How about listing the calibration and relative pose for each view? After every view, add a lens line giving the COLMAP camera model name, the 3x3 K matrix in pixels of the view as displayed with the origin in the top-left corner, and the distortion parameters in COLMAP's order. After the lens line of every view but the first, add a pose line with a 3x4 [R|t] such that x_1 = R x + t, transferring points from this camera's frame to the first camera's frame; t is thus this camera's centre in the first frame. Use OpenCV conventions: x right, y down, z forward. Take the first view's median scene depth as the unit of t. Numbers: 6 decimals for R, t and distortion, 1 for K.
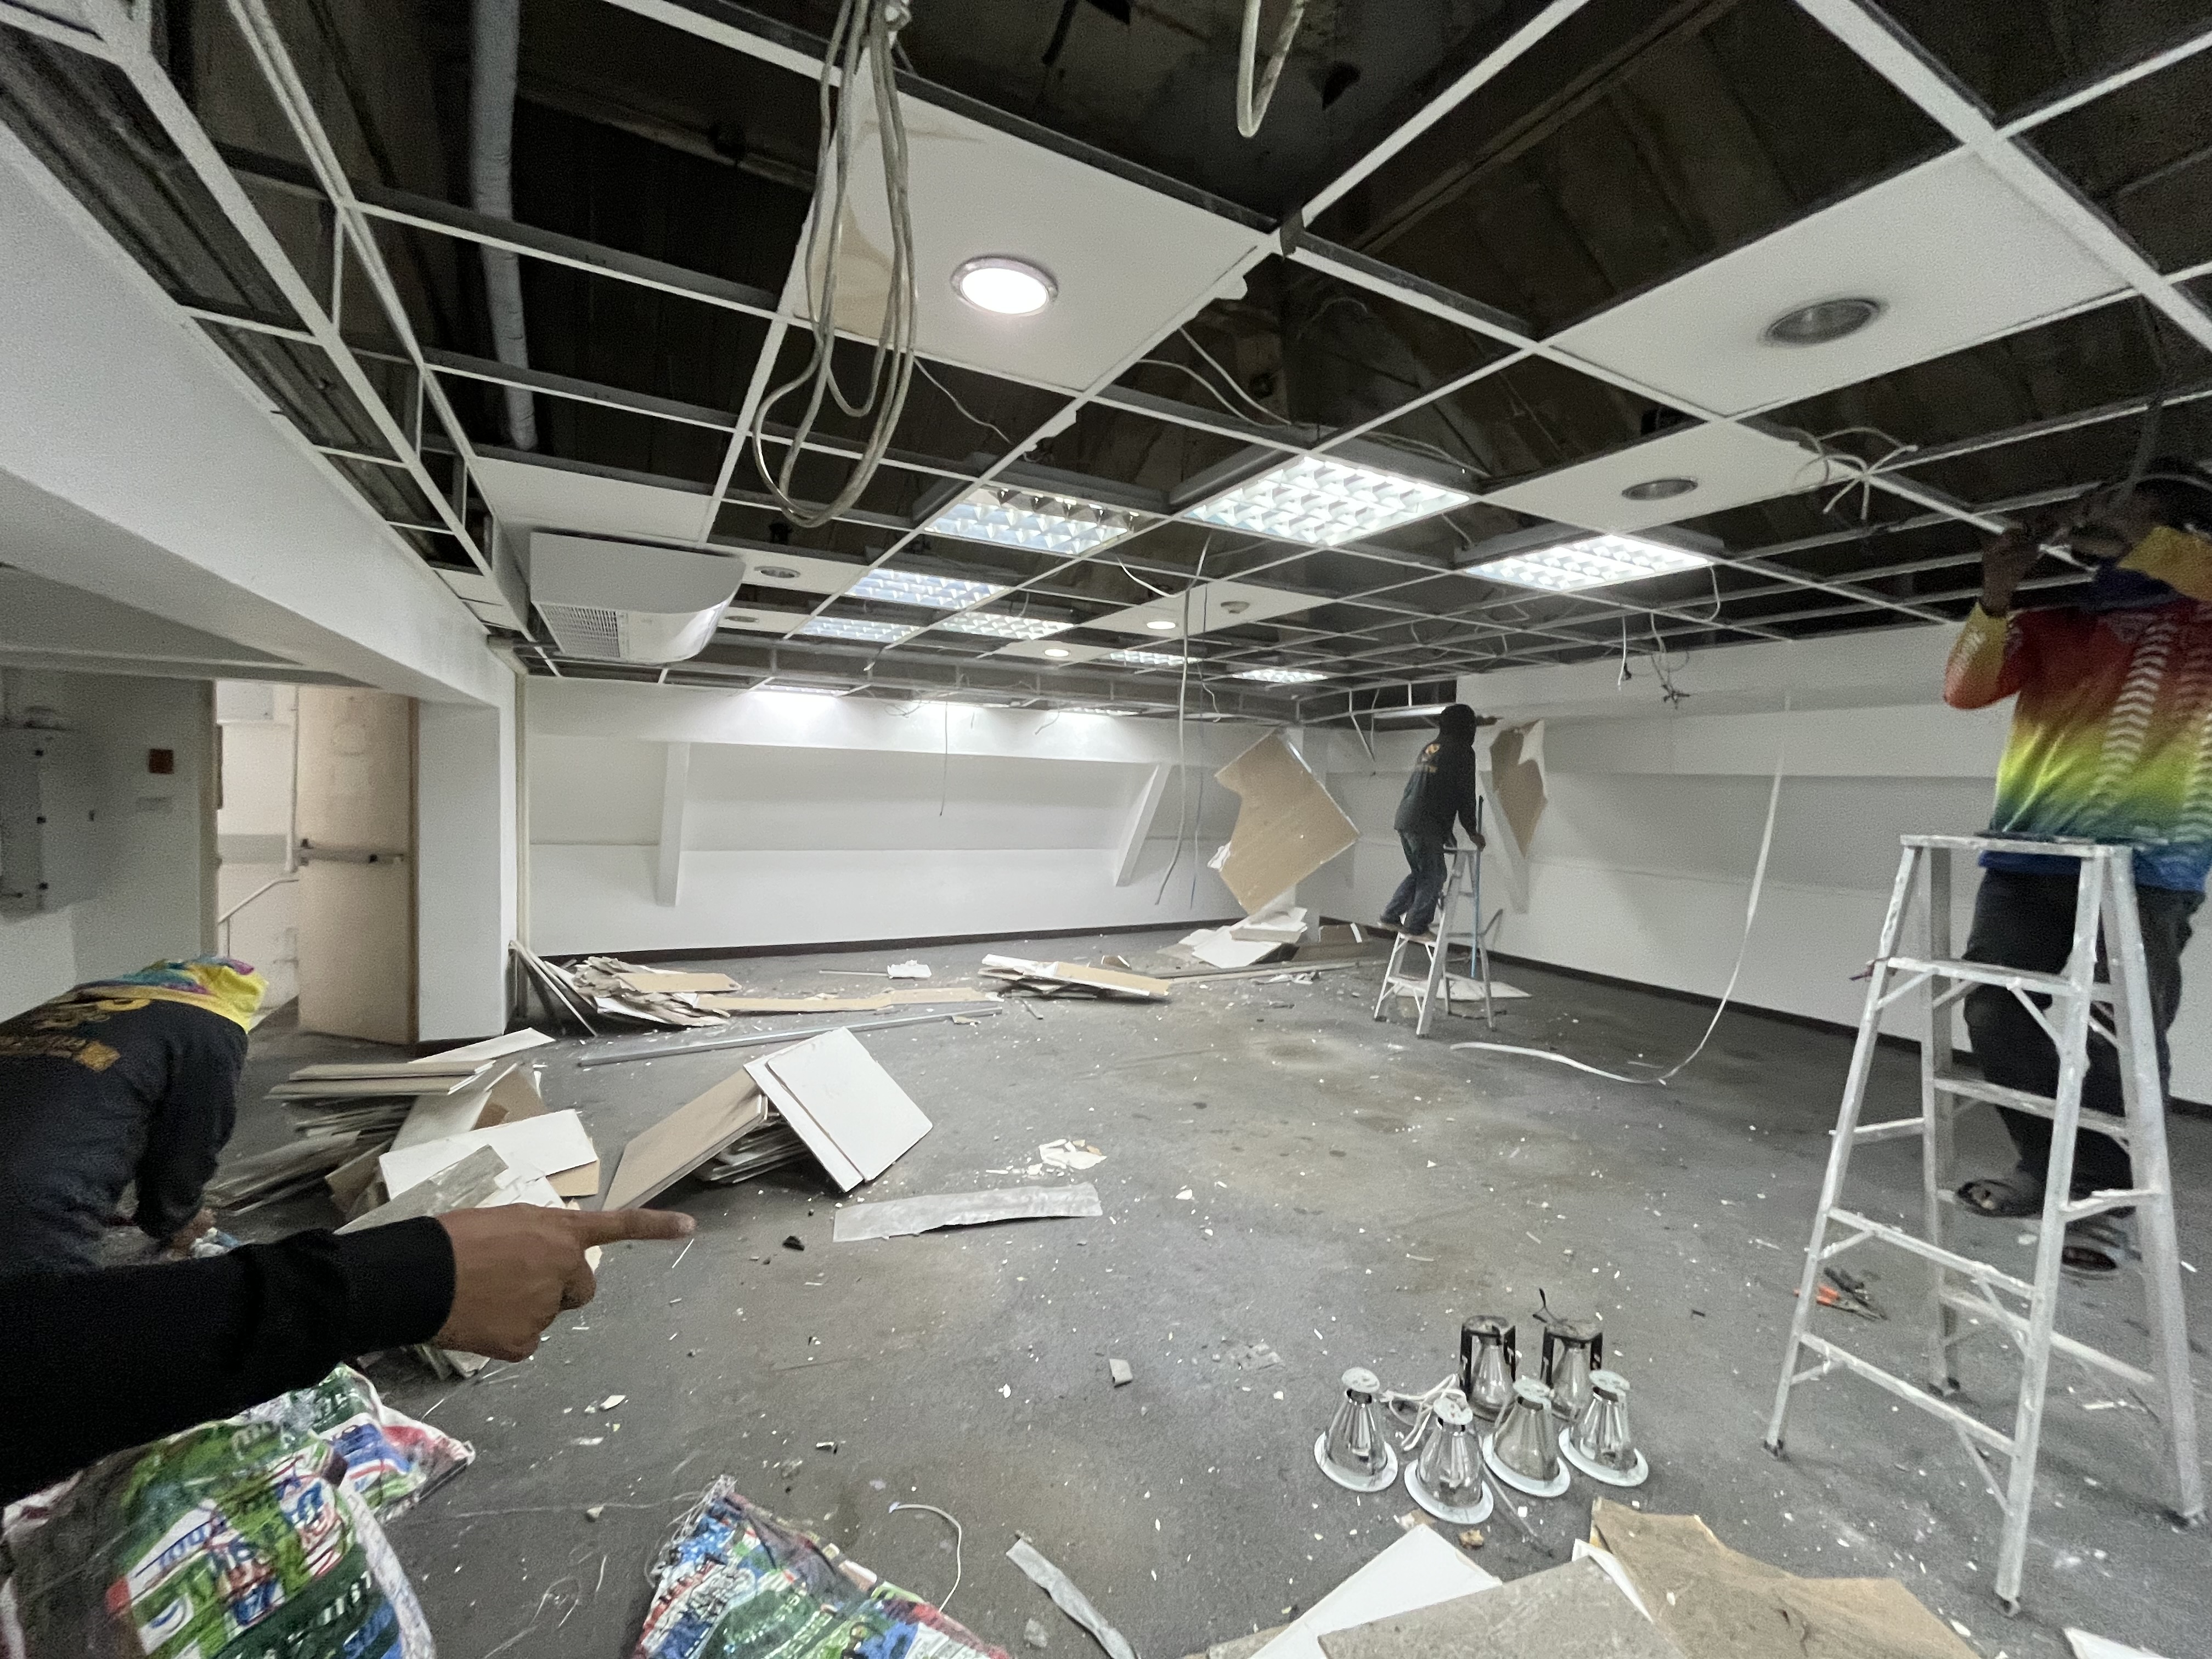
lens RADIAL K [[898.8, 0, 1099.5], [0, 898.8, 831.3], [0, 0, 1]] dist [-0.000458, -0.000076]
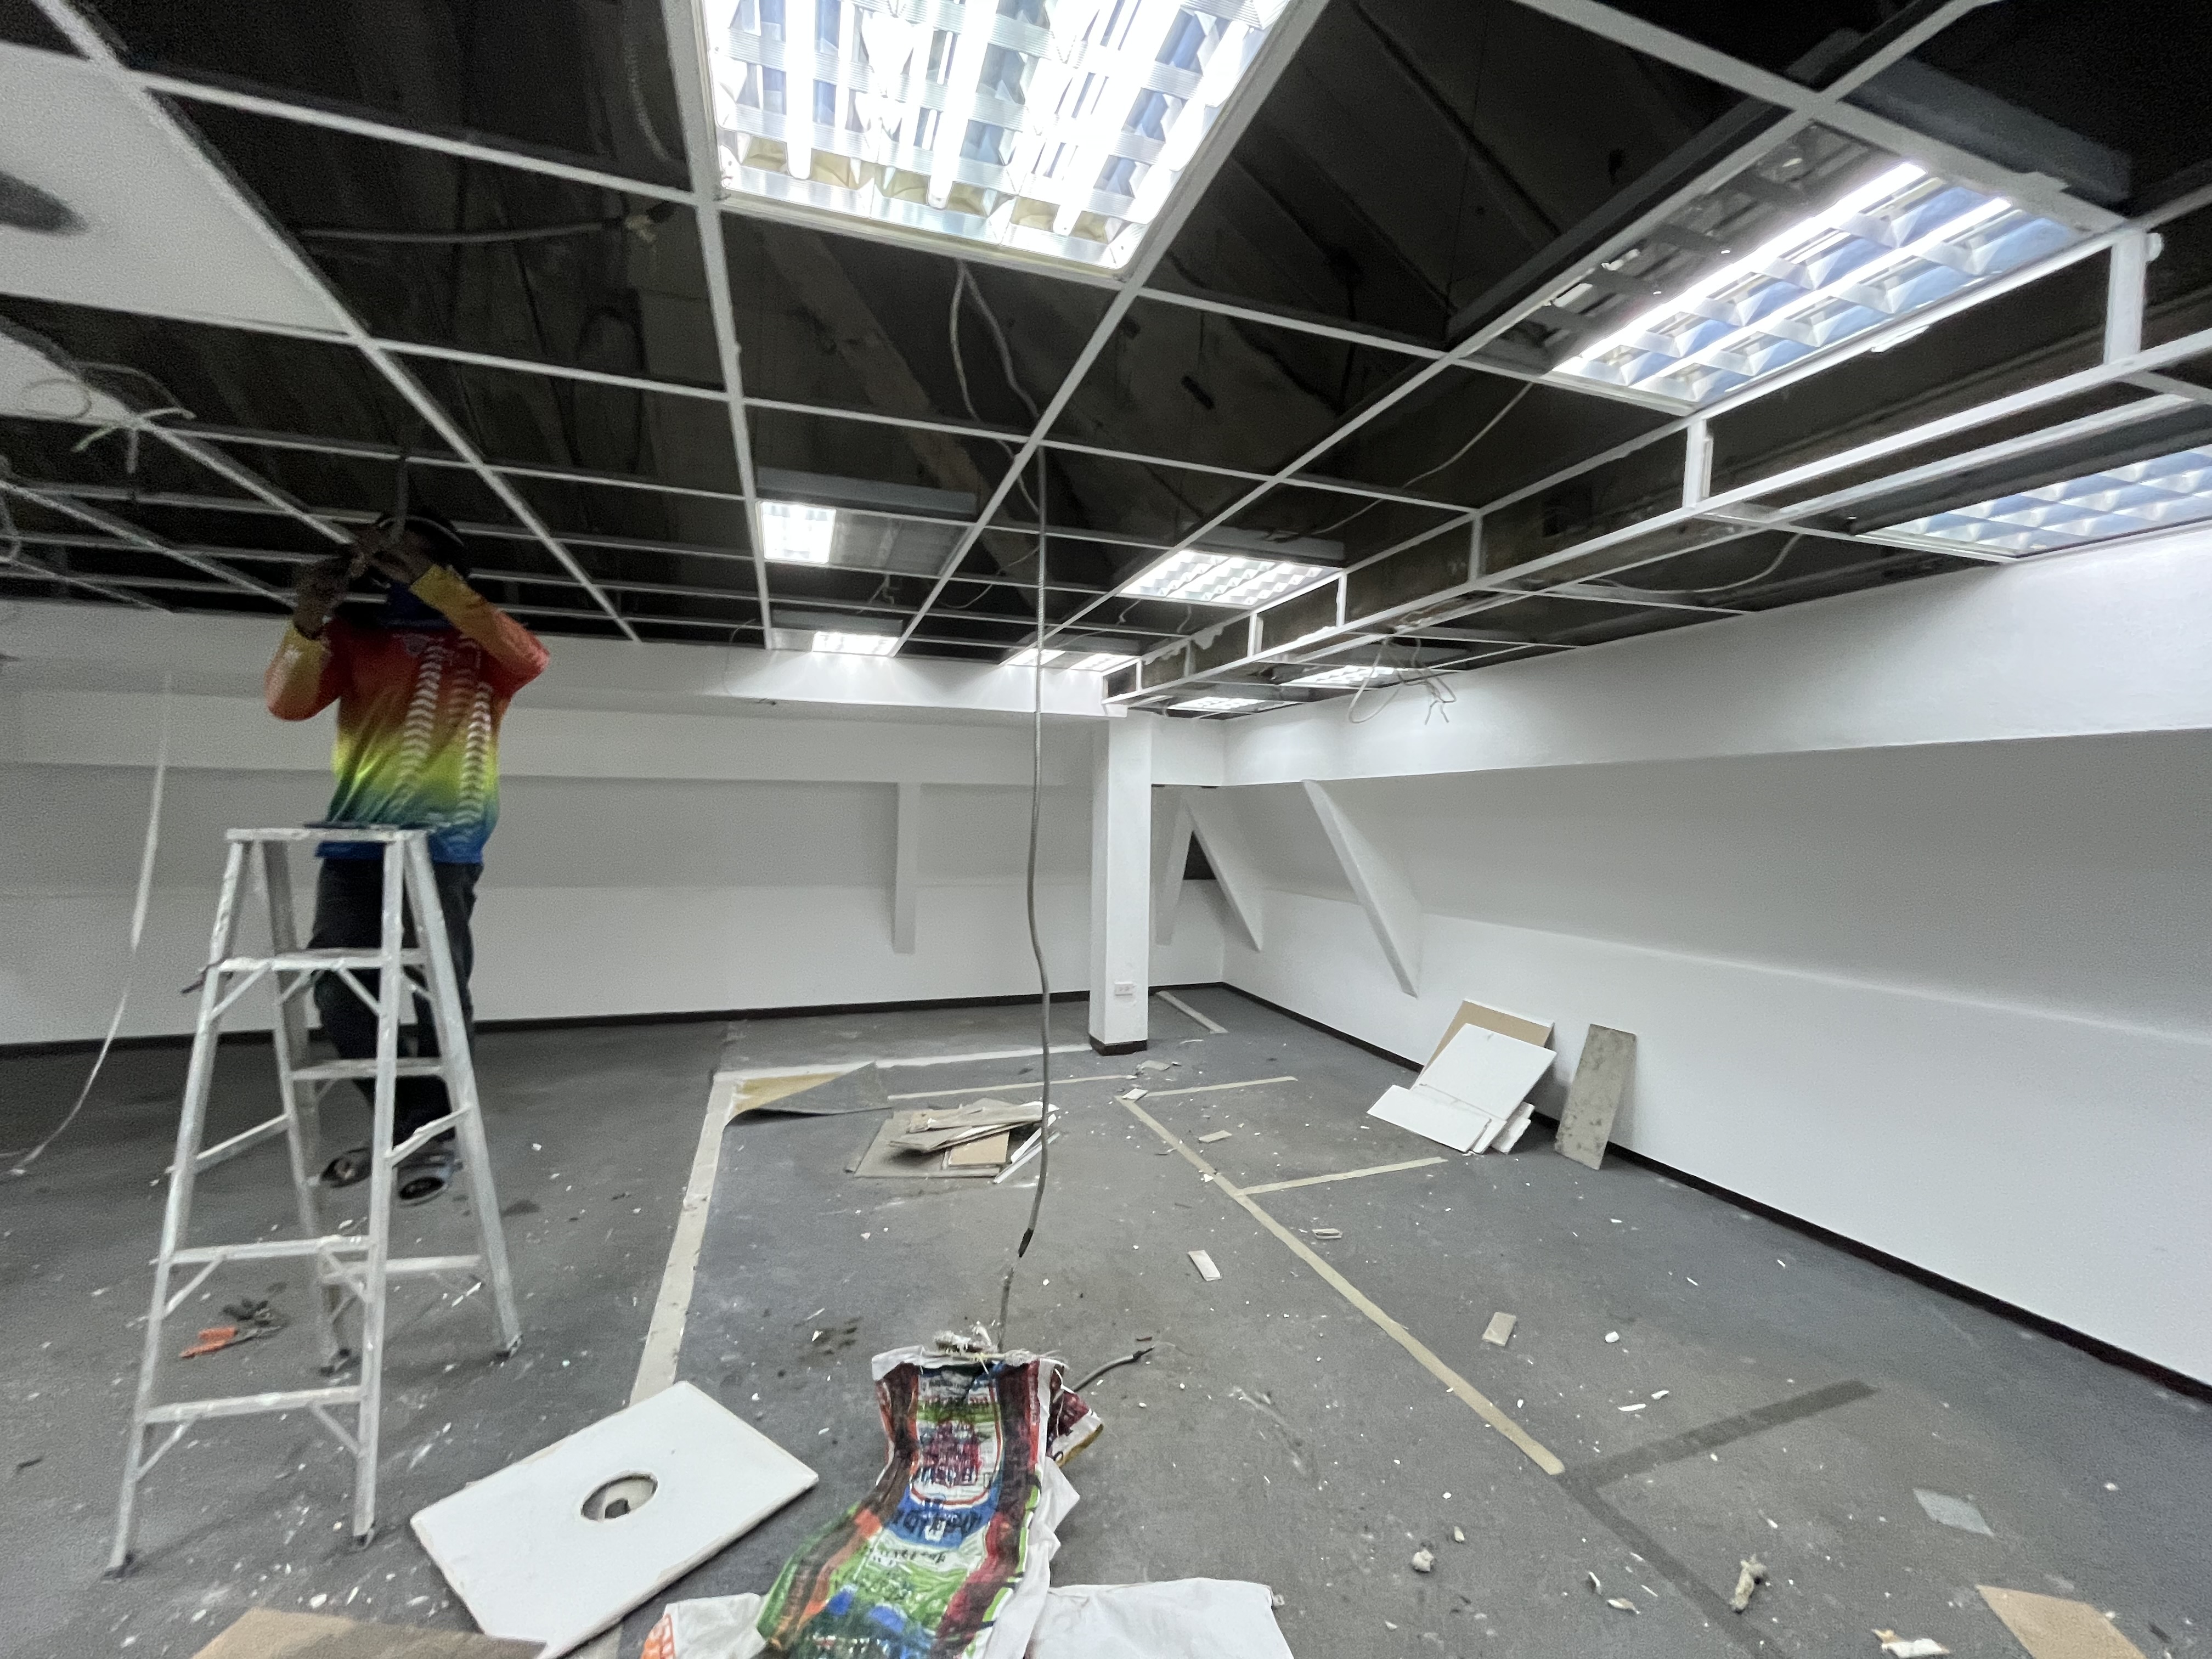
lens RADIAL K [[898.8, 0, 1100.3], [0, 898.8, 833.7], [0, 0, 1]] dist [-0.000458, -0.000076]
pose [[0.159684, -0.054295, 0.985674, 0.117118], [0.045155, 0.997843, 0.047650, 0.004998], [-0.986135, 0.036899, 0.161792, -0.066282]]
